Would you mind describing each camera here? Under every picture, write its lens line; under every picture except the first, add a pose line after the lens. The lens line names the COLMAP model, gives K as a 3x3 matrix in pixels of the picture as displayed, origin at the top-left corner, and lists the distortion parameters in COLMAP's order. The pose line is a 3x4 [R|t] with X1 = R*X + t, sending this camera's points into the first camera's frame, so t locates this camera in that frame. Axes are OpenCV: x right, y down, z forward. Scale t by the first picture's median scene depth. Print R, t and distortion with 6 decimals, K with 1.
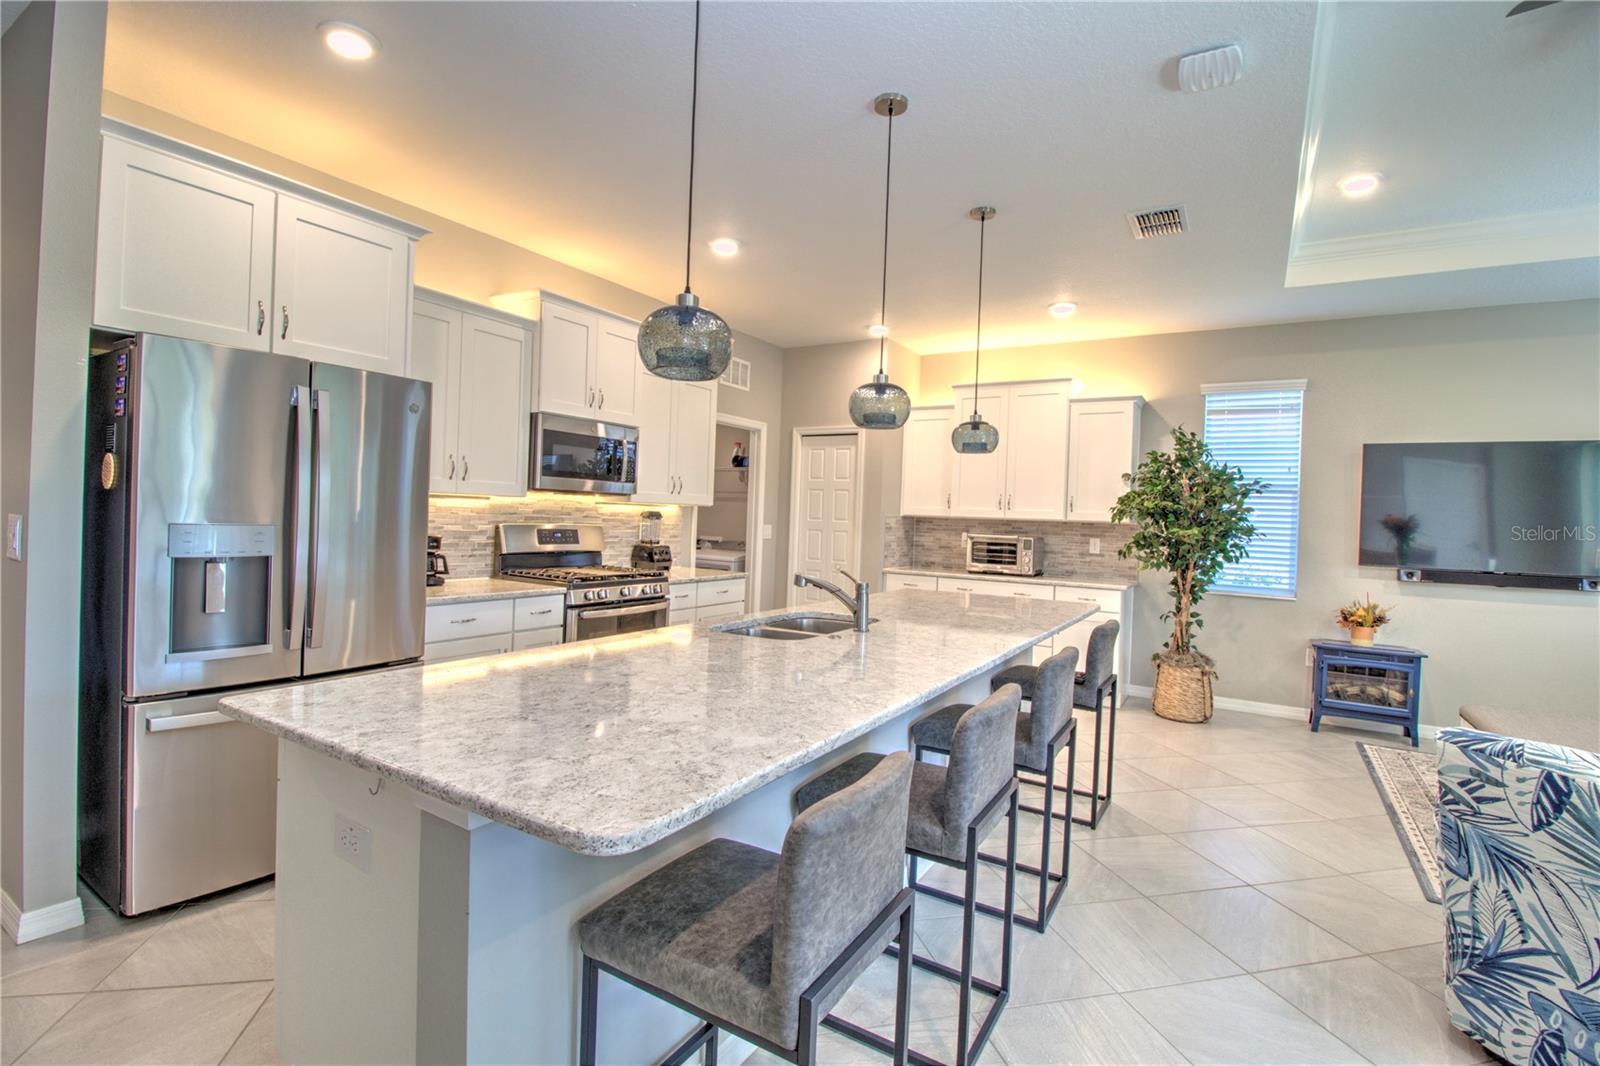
lens RADIAL K [[736.0, 0, 800.1], [0, 736.0, 521.1], [0, 0, 1]] dist [0.004206, -0.015715]
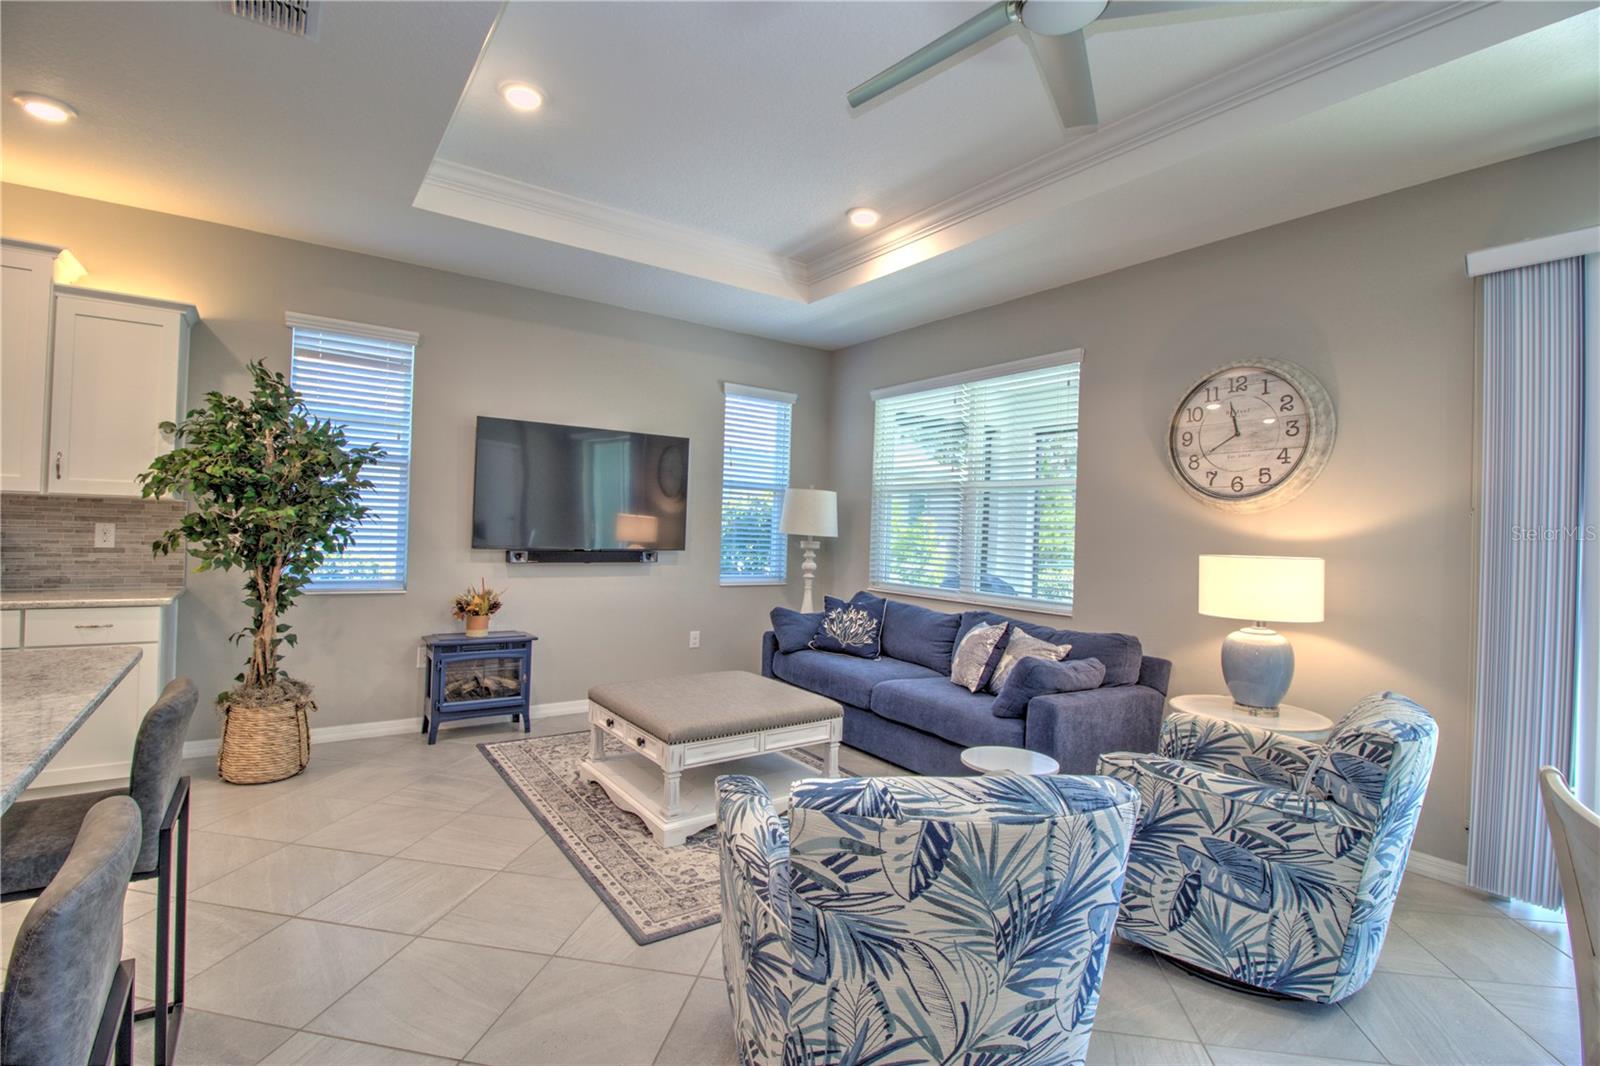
lens RADIAL K [[736.0, 0, 800.1], [0, 736.0, 521.1], [0, 0, 1]] dist [0.004206, -0.015715]
pose [[0.393645, -0.014402, 0.919150, 0.078762], [-0.012713, 0.999696, 0.021109, 0.001385], [-0.919174, -0.019994, 0.393343, 0.260989]]
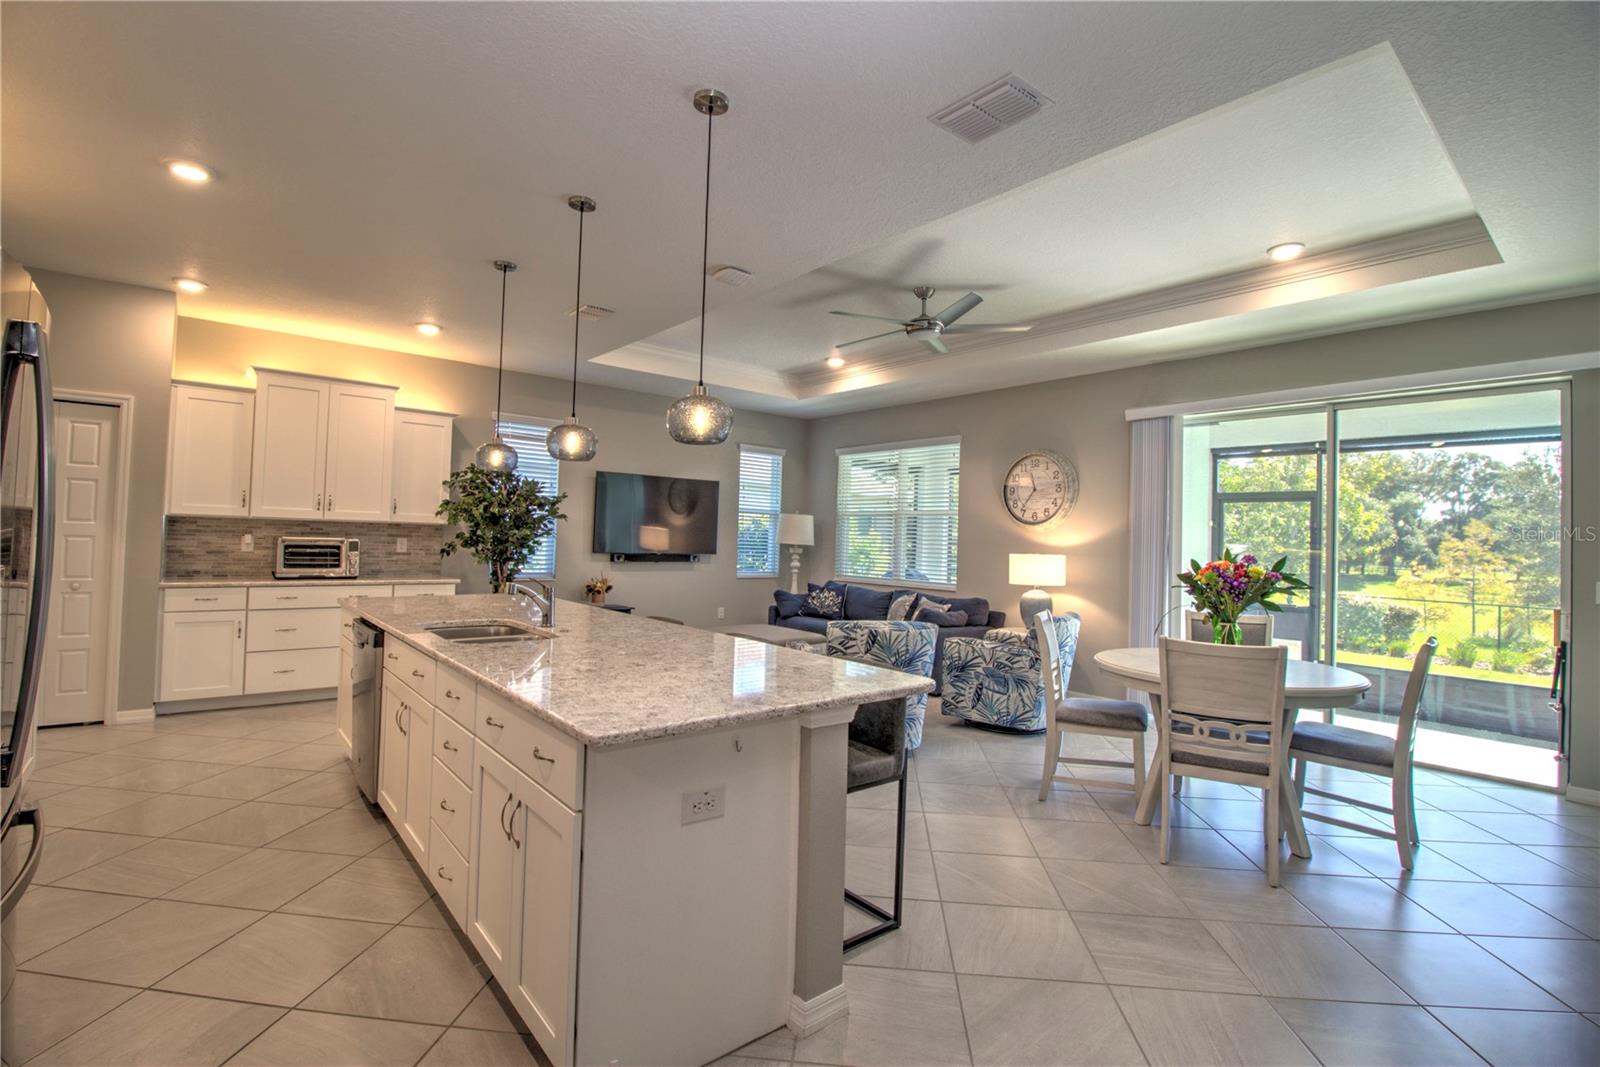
lens RADIAL K [[736.0, 0, 800.1], [0, 736.0, 521.6], [0, 0, 1]] dist [0.004206, -0.015715]
pose [[0.328930, -0.003382, 0.944348, -0.496612], [-0.013060, 0.999882, 0.008130, -0.020069], [-0.944264, -0.015007, 0.328847, 0.118246]]
